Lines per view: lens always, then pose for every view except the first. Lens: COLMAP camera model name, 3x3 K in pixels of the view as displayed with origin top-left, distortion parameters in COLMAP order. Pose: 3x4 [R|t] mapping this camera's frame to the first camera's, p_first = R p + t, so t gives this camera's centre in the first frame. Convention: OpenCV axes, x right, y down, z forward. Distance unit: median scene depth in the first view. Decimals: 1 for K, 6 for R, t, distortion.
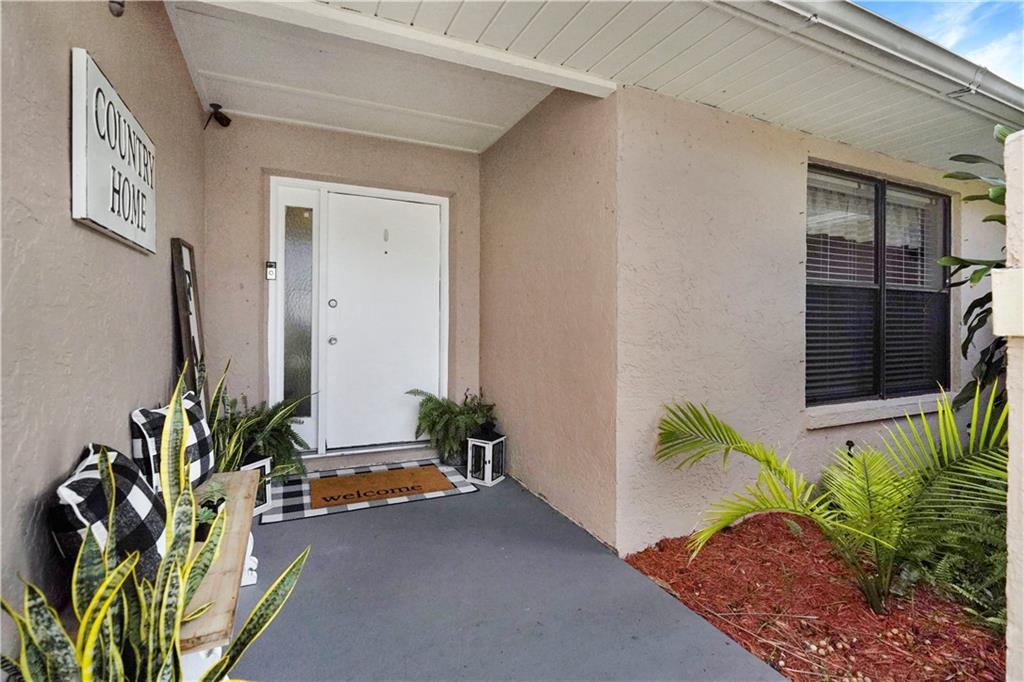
lens RADIAL K [[468.8, 0, 515.1], [0, 468.8, 317.7], [0, 0, 1]] dist [0.000488, 0.000075]
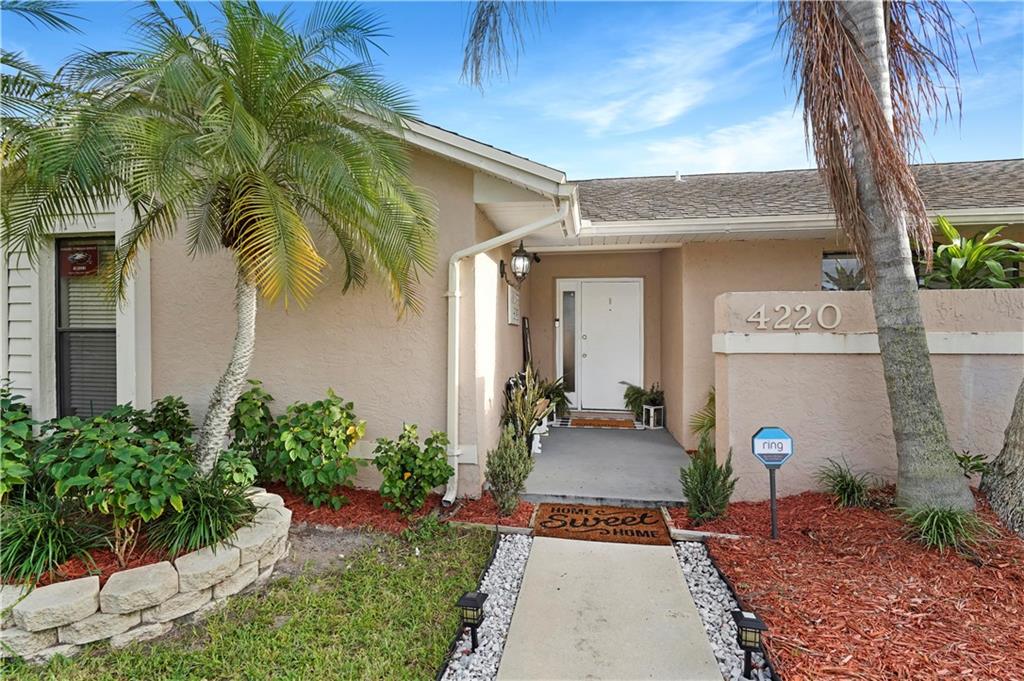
lens RADIAL K [[469.9, 0, 512.0], [0, 469.9, 340.5], [0, 0, 1]] dist [0.002554, 0.000182]
pose [[0.814096, -0.005824, -0.580701, 0.574119], [0.007977, 0.999968, 0.001154, -0.022152], [0.580675, -0.005572, 0.814116, -0.894729]]
